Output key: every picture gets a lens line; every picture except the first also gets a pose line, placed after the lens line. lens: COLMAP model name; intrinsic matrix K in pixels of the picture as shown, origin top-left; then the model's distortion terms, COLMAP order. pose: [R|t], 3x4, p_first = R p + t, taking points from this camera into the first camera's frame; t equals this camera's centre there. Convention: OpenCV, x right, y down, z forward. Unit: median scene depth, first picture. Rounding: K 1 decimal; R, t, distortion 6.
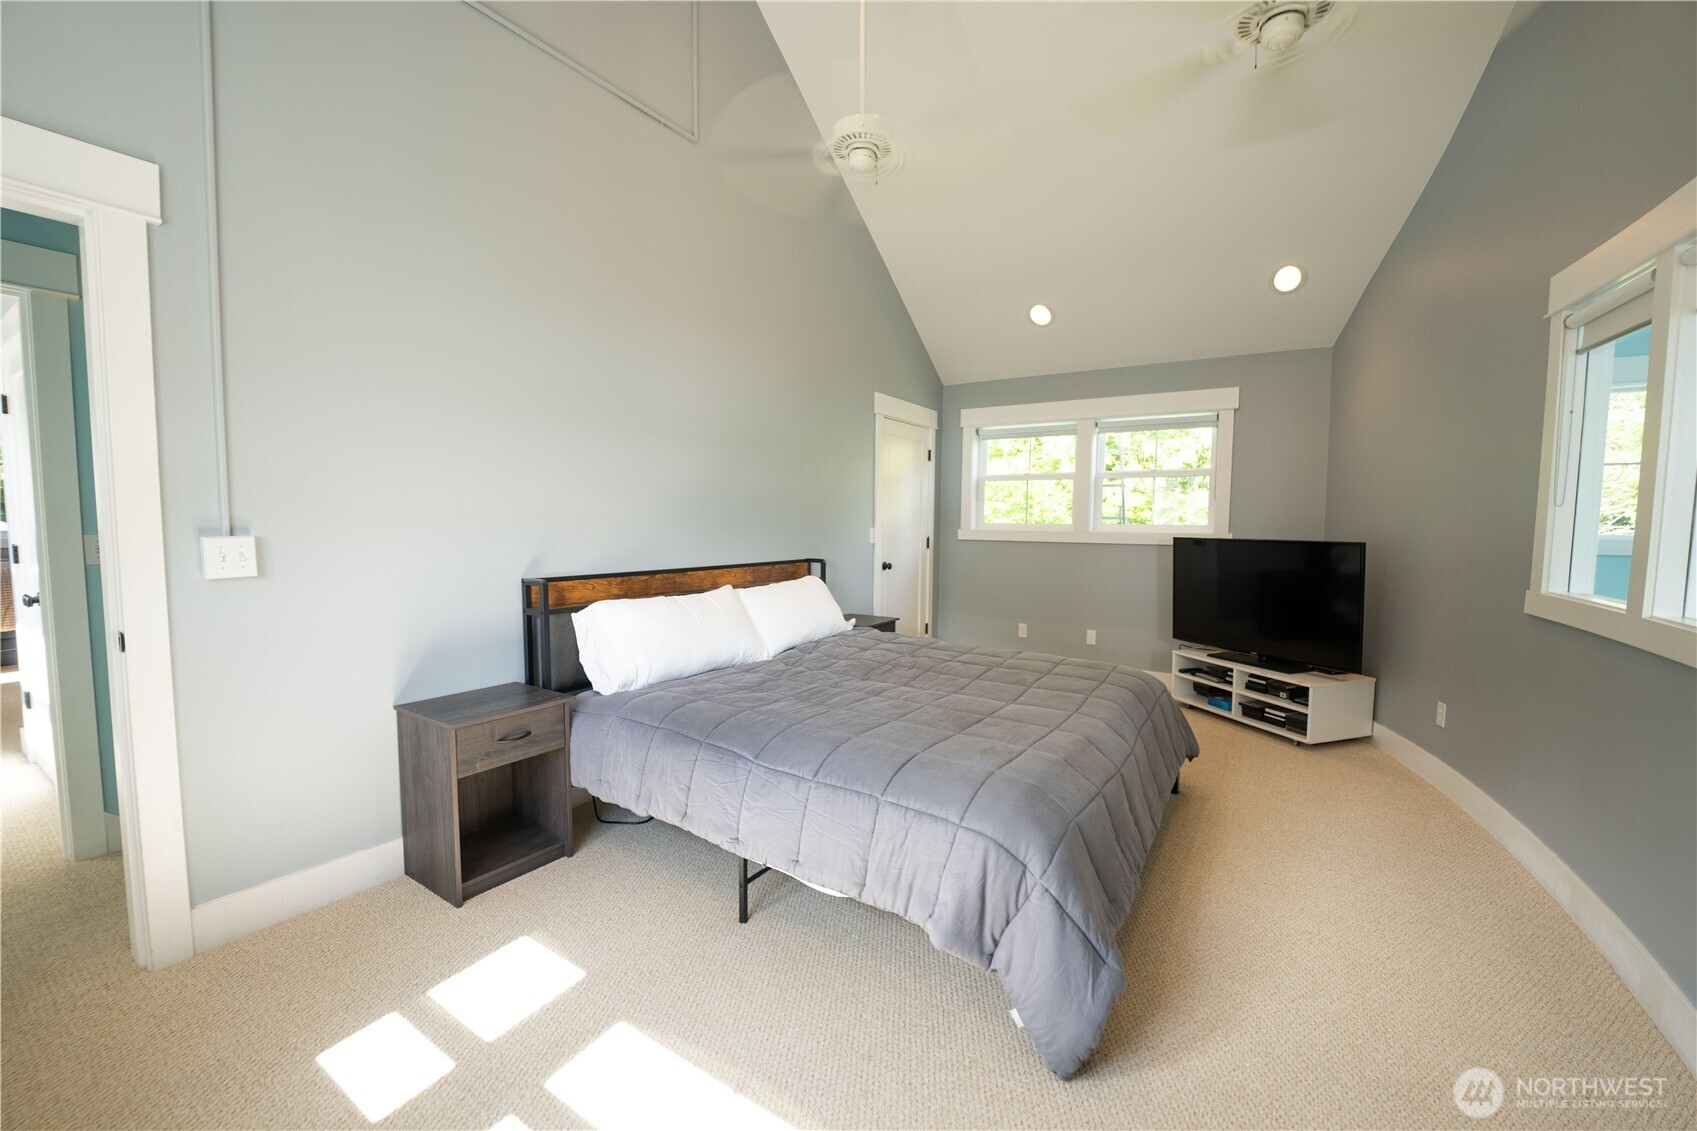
lens RADIAL K [[683.1, 0, 838.6], [0, 683.1, 568.8], [0, 0, 1]] dist [-0.020168, 0.000174]
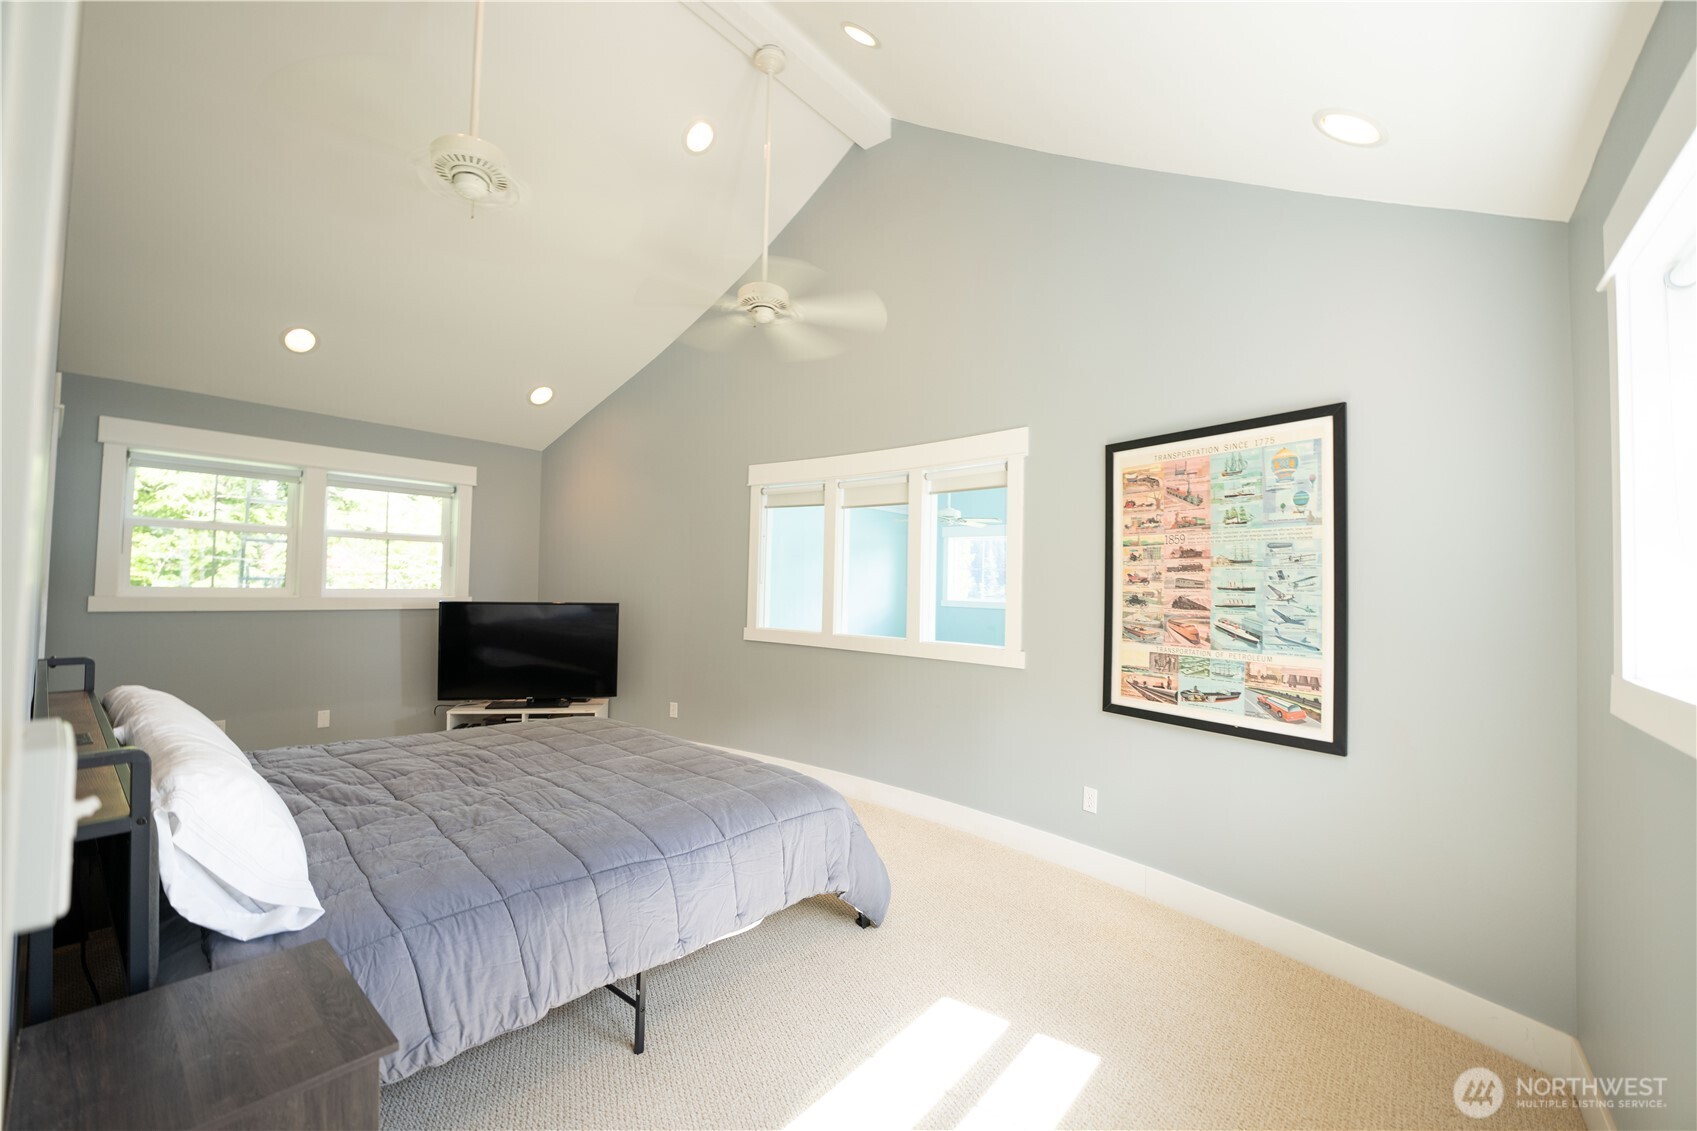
lens RADIAL K [[683.1, 0, 838.6], [0, 683.1, 568.8], [0, 0, 1]] dist [-0.020168, 0.000174]
pose [[0.122207, 0.019402, 0.992315, -0.452918], [0.053610, 0.998220, -0.026120, -0.036402], [-0.991056, 0.056390, 0.120949, 0.267508]]
